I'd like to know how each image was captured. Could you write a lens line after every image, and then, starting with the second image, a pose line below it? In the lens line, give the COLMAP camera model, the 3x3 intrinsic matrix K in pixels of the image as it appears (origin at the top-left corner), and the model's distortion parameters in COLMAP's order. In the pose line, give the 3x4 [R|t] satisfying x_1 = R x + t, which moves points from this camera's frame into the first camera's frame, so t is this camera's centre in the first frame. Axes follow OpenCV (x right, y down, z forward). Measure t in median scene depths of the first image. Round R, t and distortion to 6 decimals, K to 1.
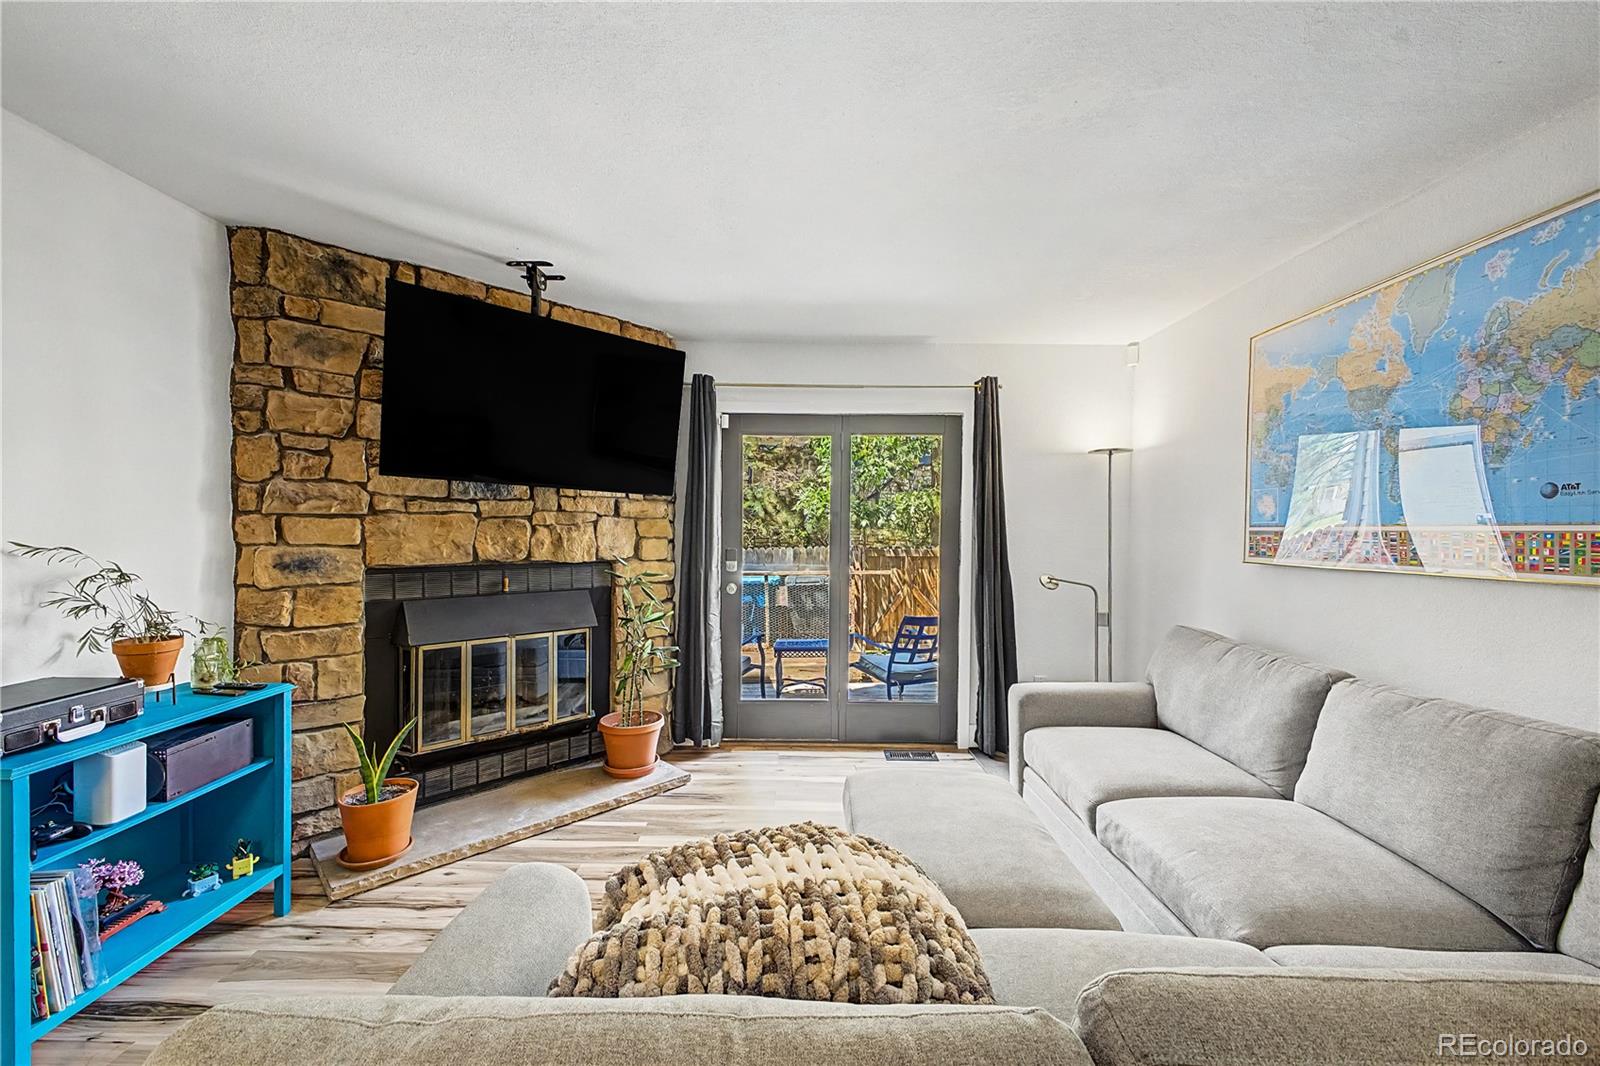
lens RADIAL K [[630.2, 0, 806.5], [0, 630.2, 534.6], [0, 0, 1]] dist [0.027052, -0.012991]
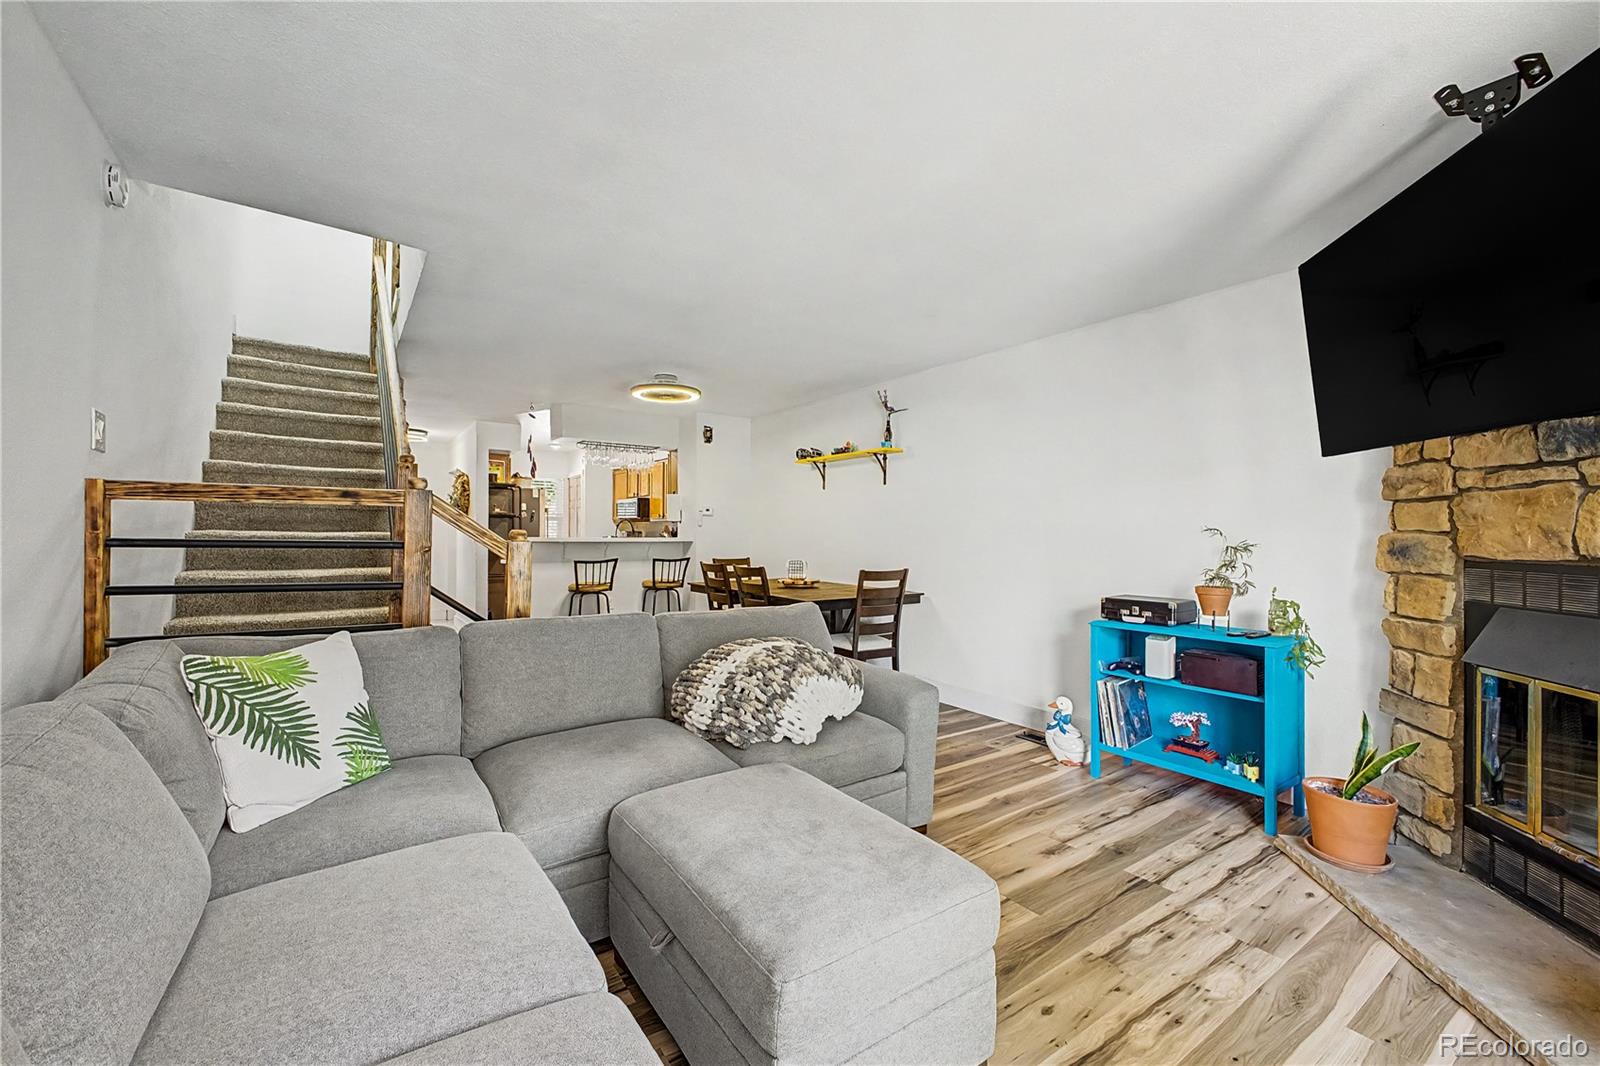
lens RADIAL K [[630.2, 0, 806.5], [0, 630.2, 534.6], [0, 0, 1]] dist [0.027052, -0.012991]
pose [[-0.810754, -0.017746, -0.585118, 0.470625], [-0.024711, 0.999687, 0.003921, 0.036502], [0.584865, 0.017638, -0.810939, 1.132562]]
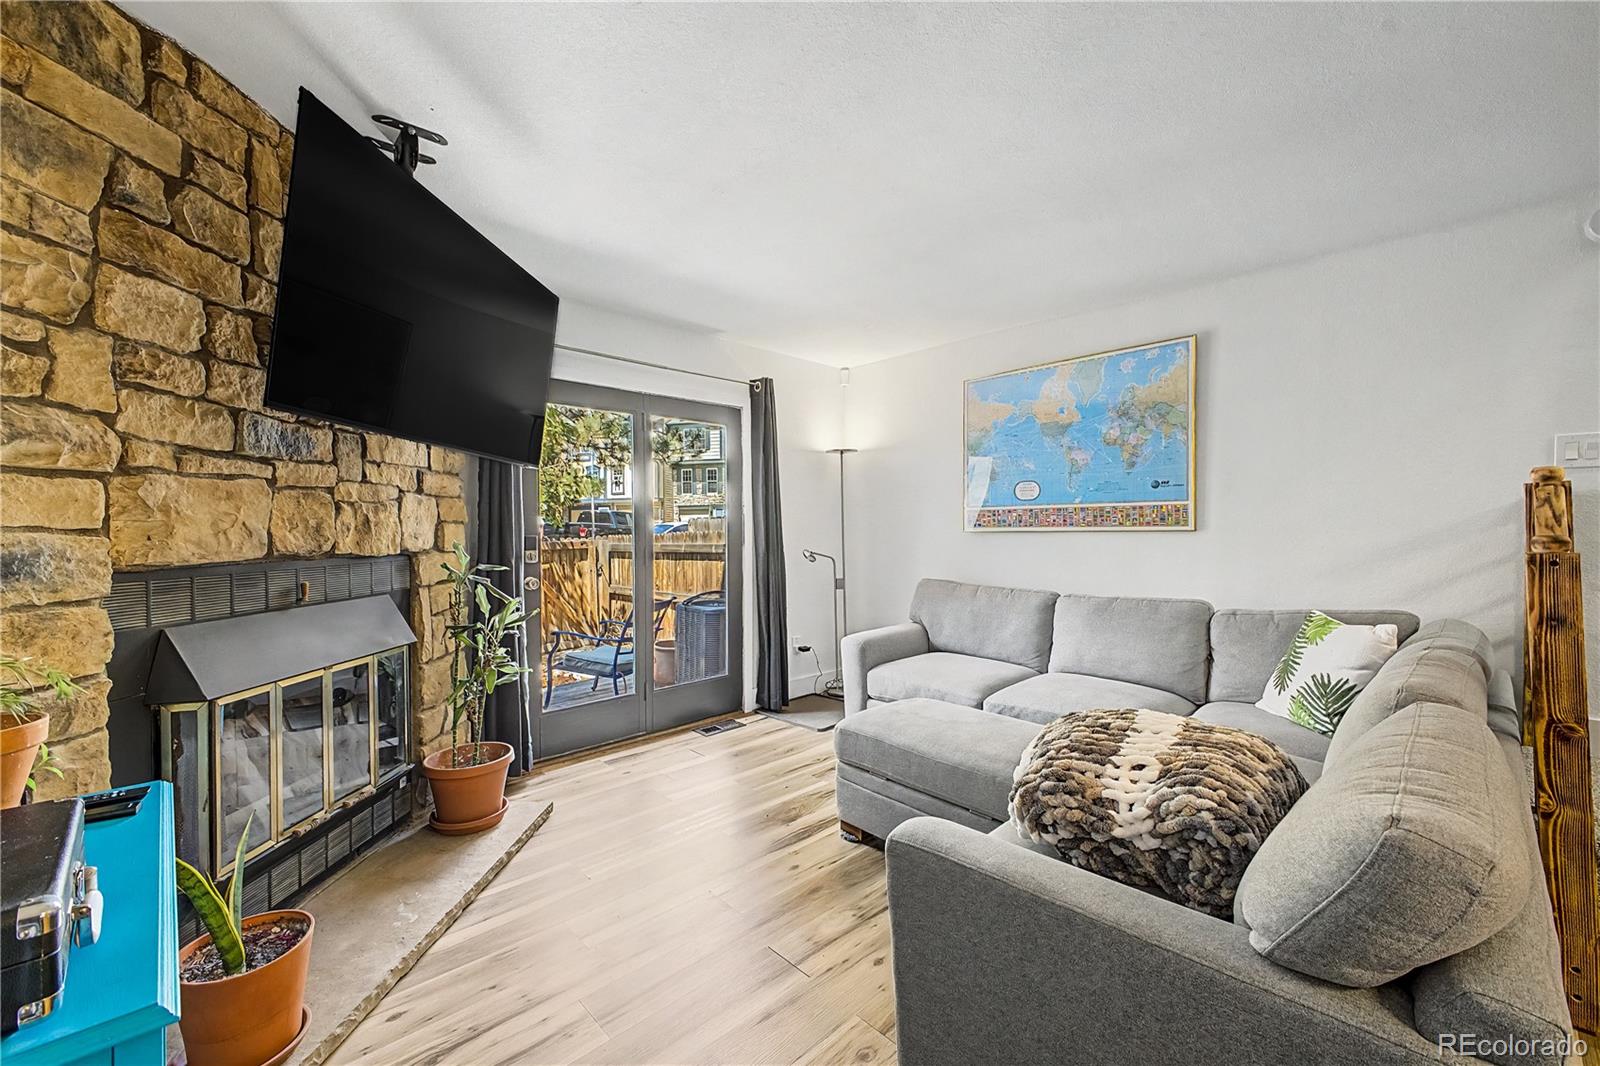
lens RADIAL K [[633.6, 0, 789.6], [0, 633.6, 528.4], [0, 0, 1]] dist [0.017934, -0.005622]
pose [[0.732468, -0.015738, 0.680619, -0.613096], [0.019547, 0.999807, 0.002083, 0.024737], [-0.680520, 0.011779, 0.732634, 0.193071]]
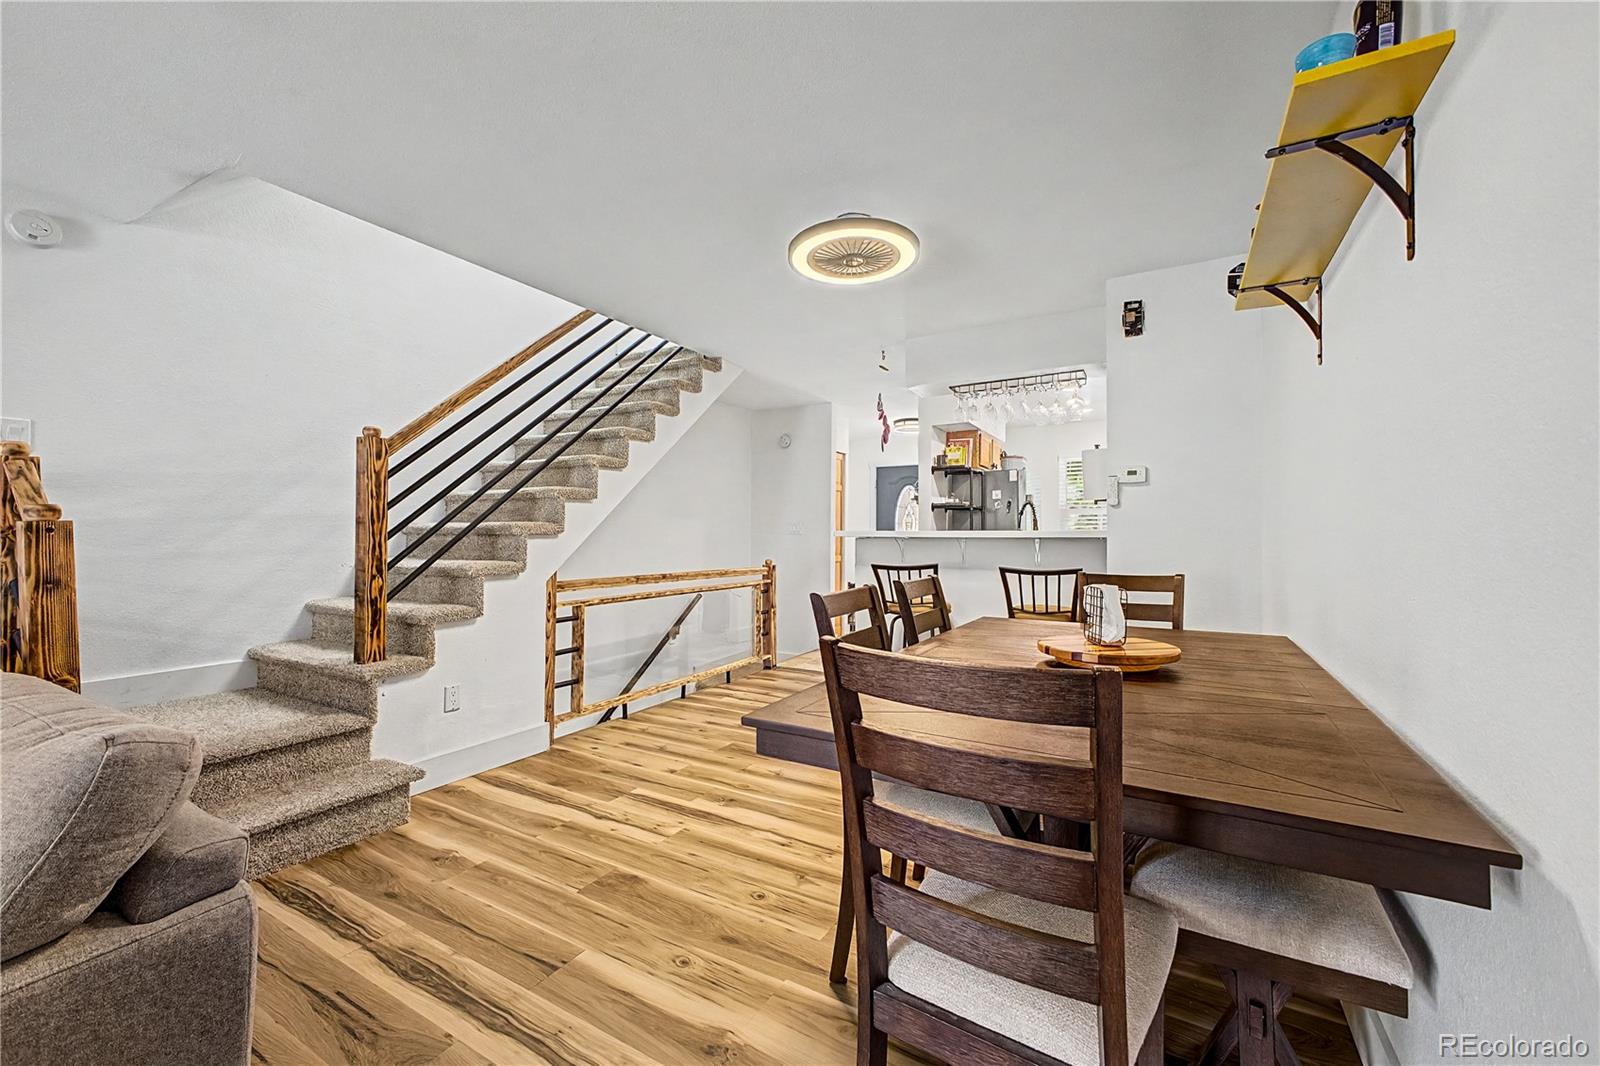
lens RADIAL K [[633.6, 0, 789.6], [0, 633.6, 528.4], [0, 0, 1]] dist [0.017934, -0.005622]
pose [[-0.853990, -0.014542, 0.520086, -0.645228], [-0.013511, 0.999892, 0.005772, 0.062936], [-0.520113, -0.002097, -0.854095, 0.329572]]
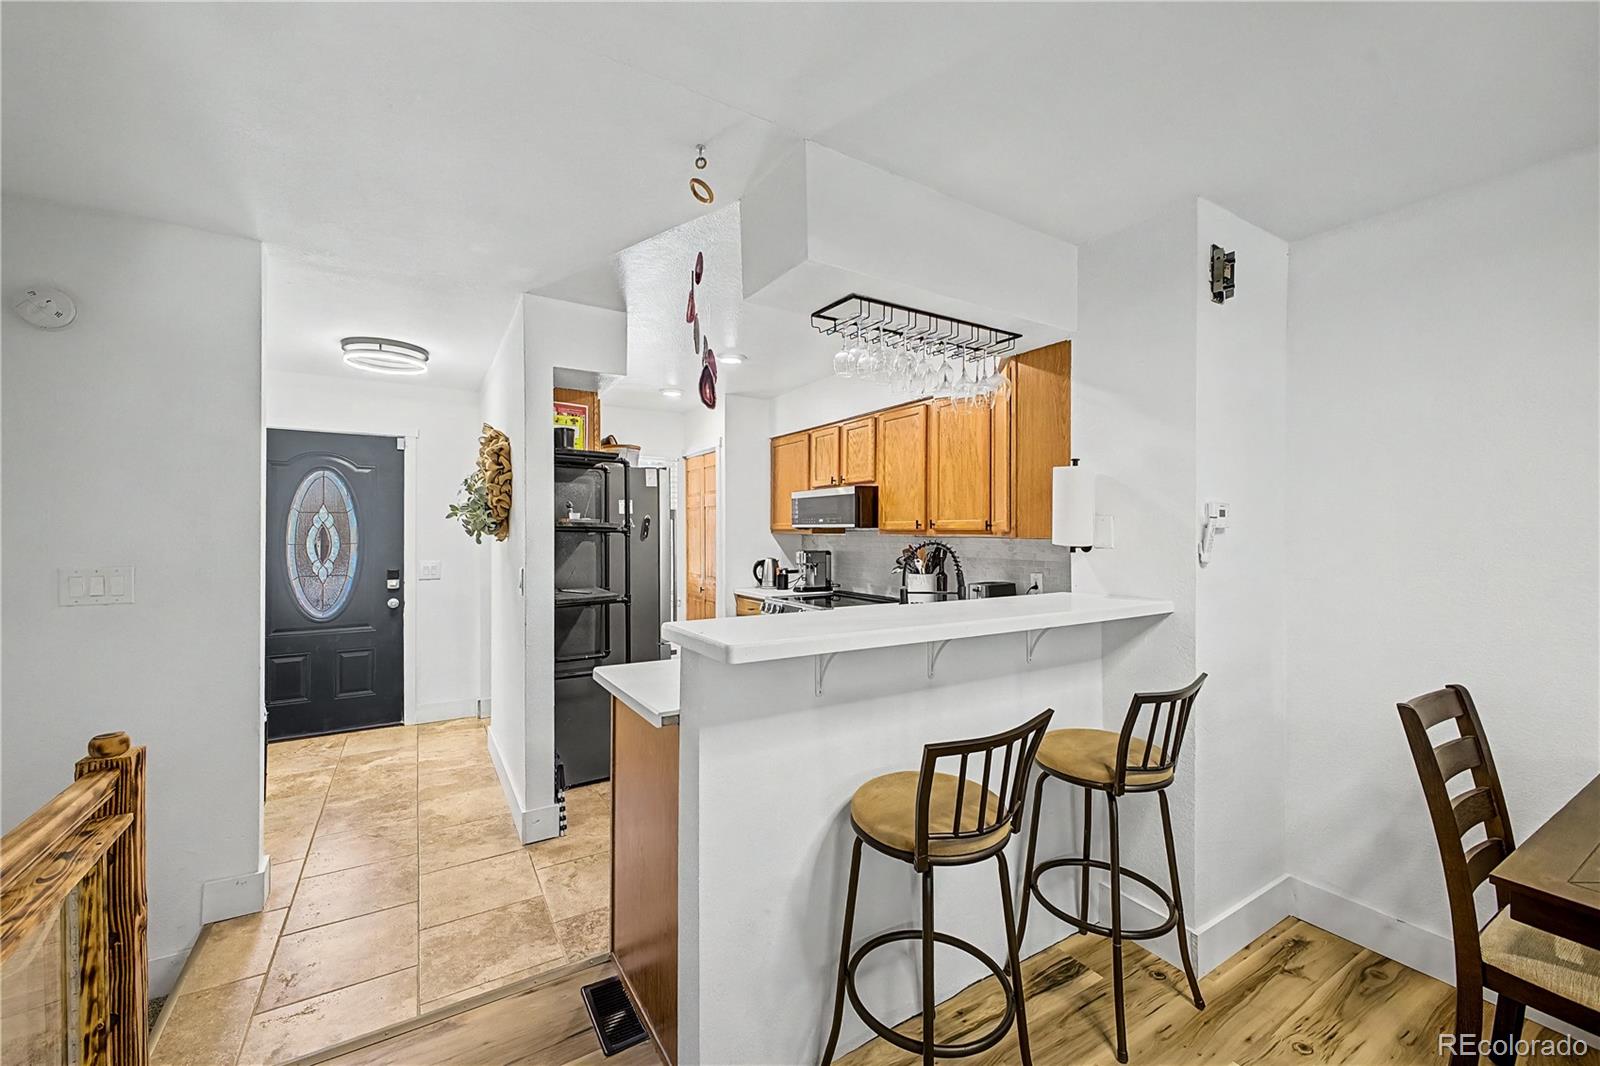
lens RADIAL K [[630.2, 0, 806.5], [0, 630.2, 534.6], [0, 0, 1]] dist [0.027052, -0.012991]
pose [[-0.853607, -0.010328, -0.520815, 0.208722], [-0.018154, 0.999786, 0.009927, -0.007755], [0.520601, 0.017929, -0.853612, -0.559684]]
